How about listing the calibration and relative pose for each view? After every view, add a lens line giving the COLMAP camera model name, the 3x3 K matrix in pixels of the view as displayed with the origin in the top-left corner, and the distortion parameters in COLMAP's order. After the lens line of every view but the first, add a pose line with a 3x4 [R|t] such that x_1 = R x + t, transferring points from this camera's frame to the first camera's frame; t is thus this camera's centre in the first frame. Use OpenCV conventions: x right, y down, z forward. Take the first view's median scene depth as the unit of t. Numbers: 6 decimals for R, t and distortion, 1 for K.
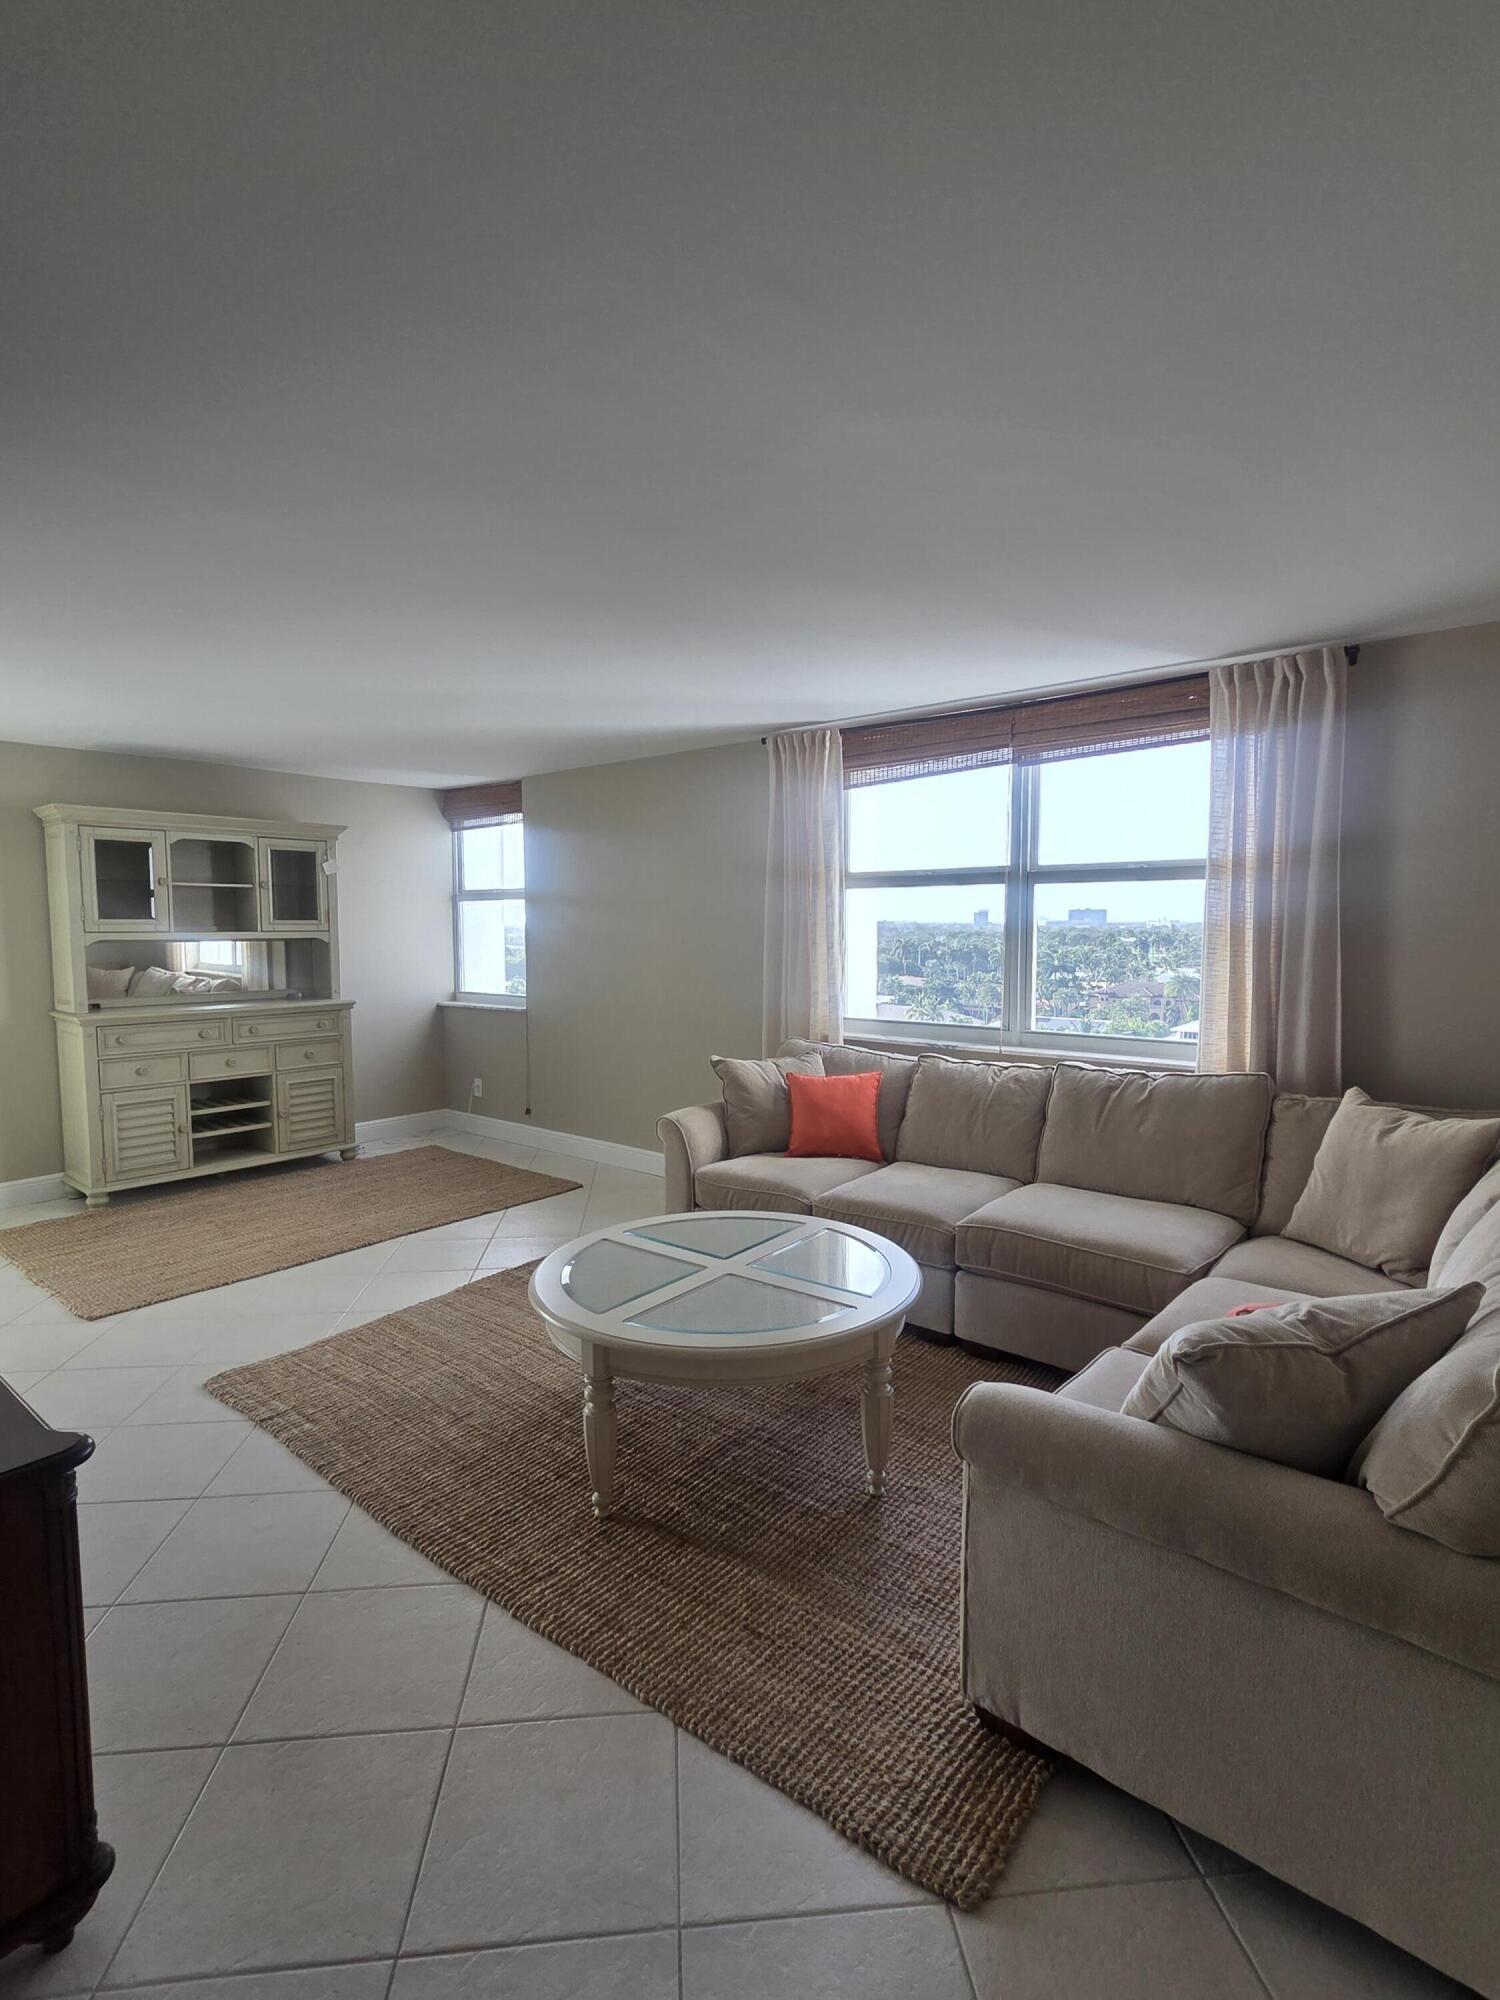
lens RADIAL K [[976.4, 0, 753.5], [0, 976.4, 1009.5], [0, 0, 1]] dist [0.001658, 0.000131]
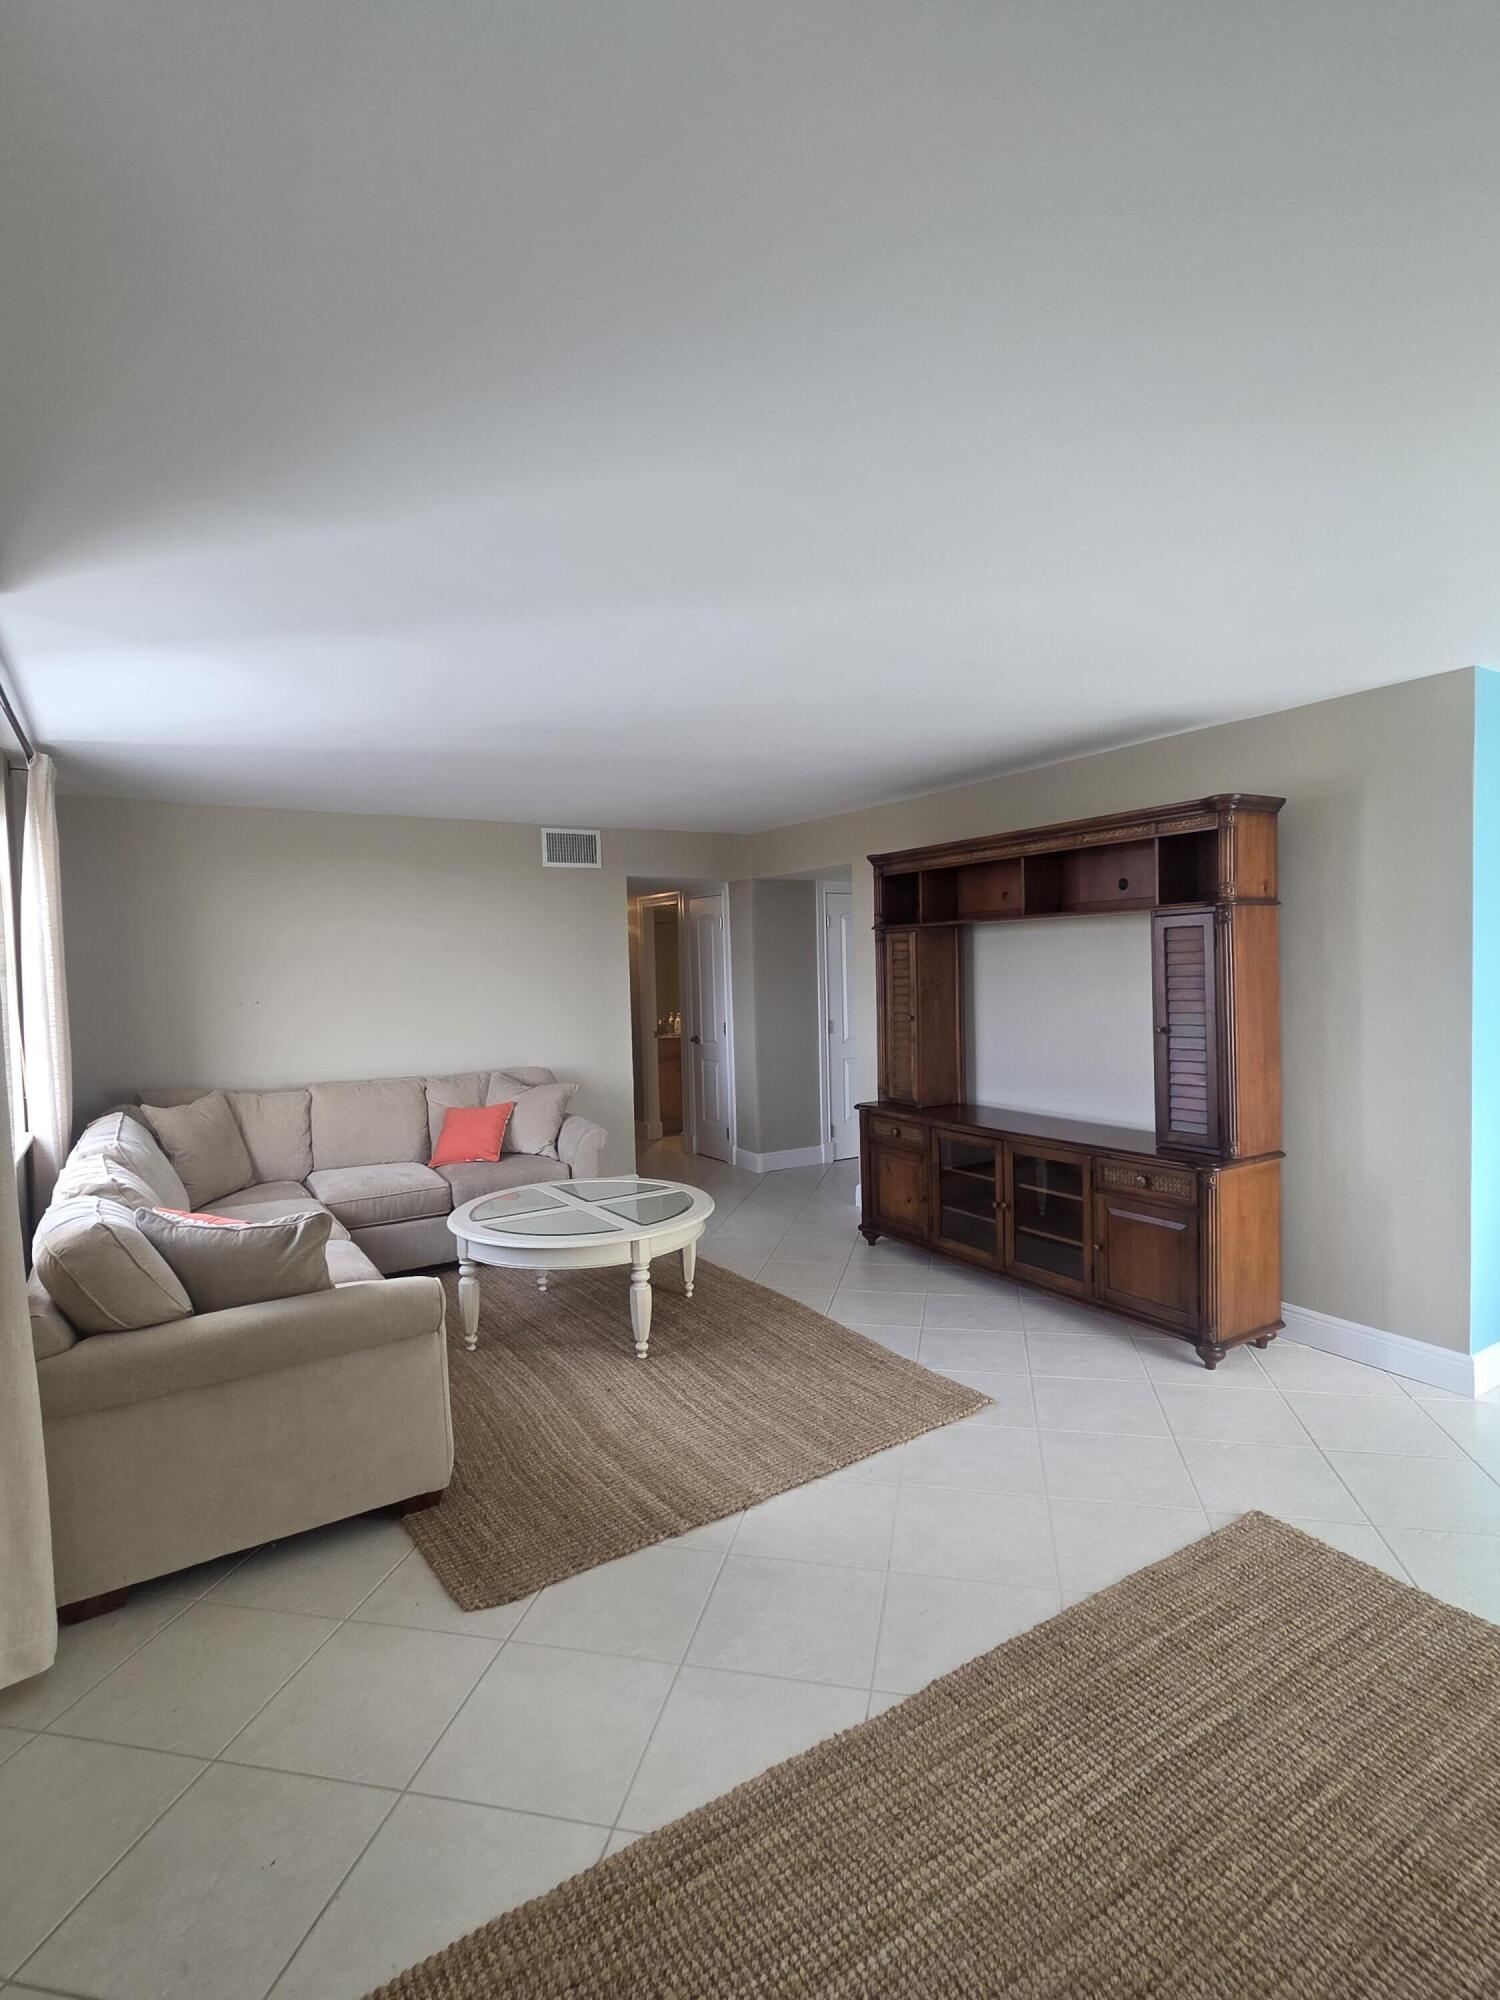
lens RADIAL K [[976.4, 0, 753.5], [0, 976.4, 1009.5], [0, 0, 1]] dist [0.001658, 0.000131]
pose [[-0.946610, 0.019094, 0.321814, -0.388191], [0.065691, 0.988725, 0.134564, -0.110397], [-0.315616, 0.148520, -0.937192, 1.175506]]
